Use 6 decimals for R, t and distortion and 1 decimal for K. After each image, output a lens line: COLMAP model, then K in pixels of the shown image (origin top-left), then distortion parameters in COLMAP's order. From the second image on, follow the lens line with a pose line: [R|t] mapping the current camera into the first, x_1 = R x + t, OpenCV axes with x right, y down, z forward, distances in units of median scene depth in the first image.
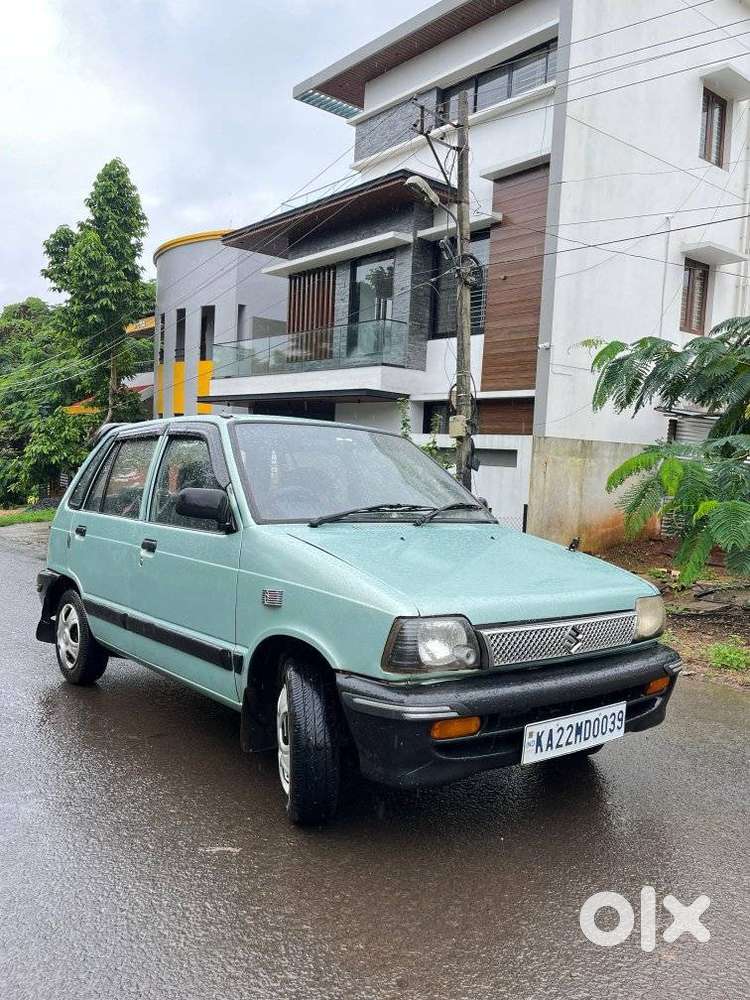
lens RADIAL K [[796.4, 0, 372.7], [0, 796.4, 509.1], [0, 0, 1]] dist [0.063932, -0.020299]
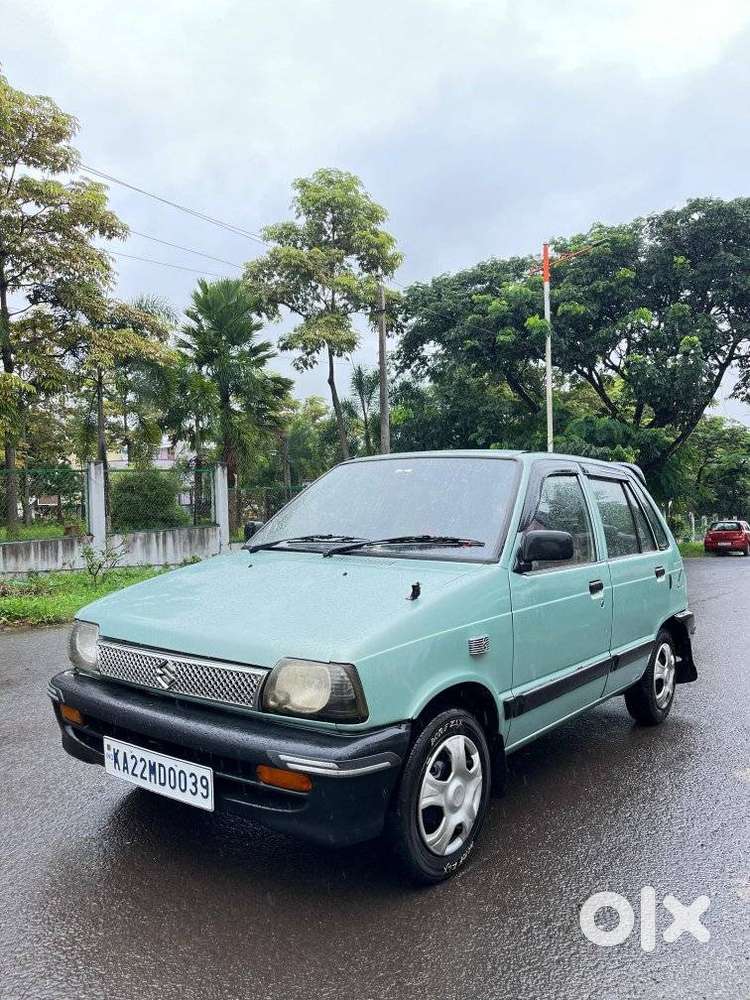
lens RADIAL K [[744.3, 0, 340.8], [0, 744.3, 524.3], [0, 0, 1]] dist [0.049587, -0.017051]
pose [[0.250833, -0.002502, -0.968027, 1.055949], [-0.024829, 0.999651, -0.009017, -0.012104], [0.967712, 0.026297, 0.250684, 0.884759]]
